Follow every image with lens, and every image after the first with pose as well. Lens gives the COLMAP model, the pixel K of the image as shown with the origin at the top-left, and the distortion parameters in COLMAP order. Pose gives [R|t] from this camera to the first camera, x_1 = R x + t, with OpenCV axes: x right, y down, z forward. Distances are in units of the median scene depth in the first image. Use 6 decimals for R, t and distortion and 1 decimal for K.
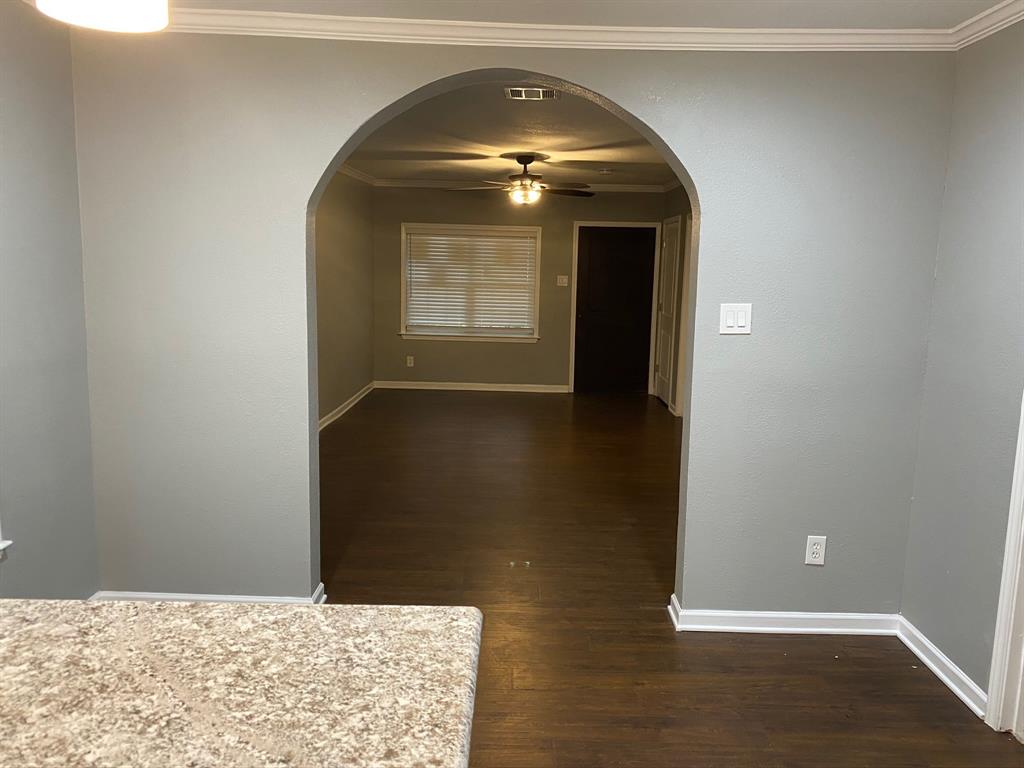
lens RADIAL K [[782.5, 0, 512.0], [0, 782.5, 384.0], [0, 0, 1]] dist [0.105642, -0.110516]
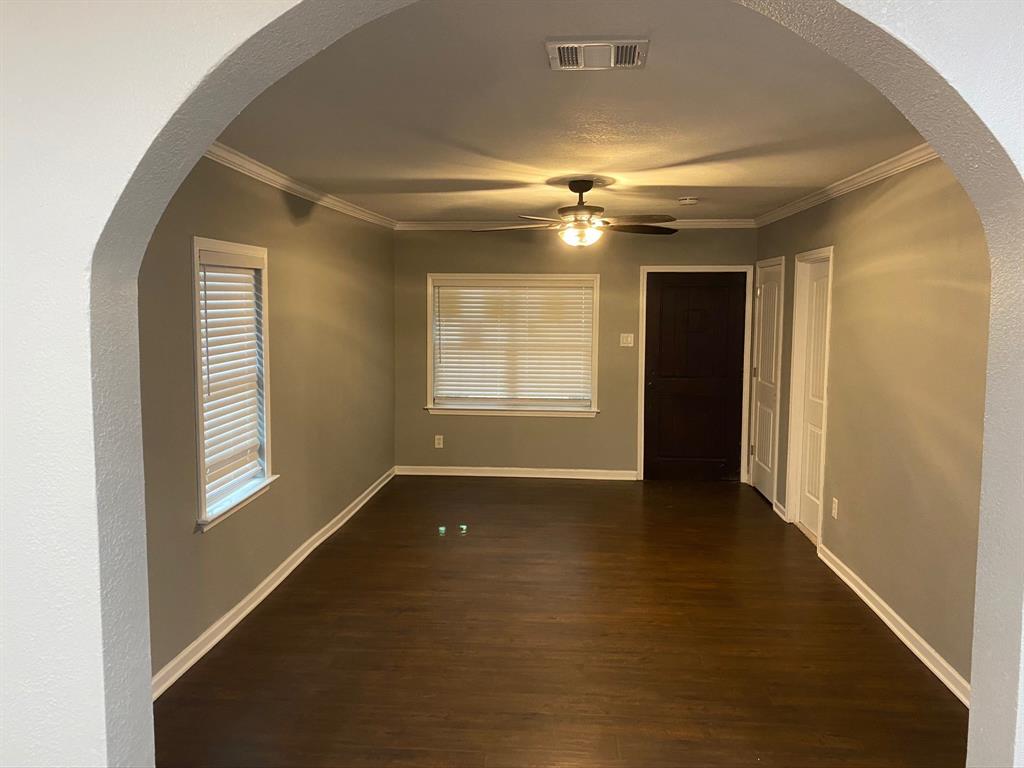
lens RADIAL K [[785.0, 0, 511.4], [0, 785.0, 382.9], [0, 0, 1]] dist [0.101141, -0.139350]
pose [[0.997738, -0.012927, -0.065971, -0.000653], [0.009279, 0.998426, -0.055307, -0.045863], [0.066582, 0.054570, 0.996288, 0.200028]]
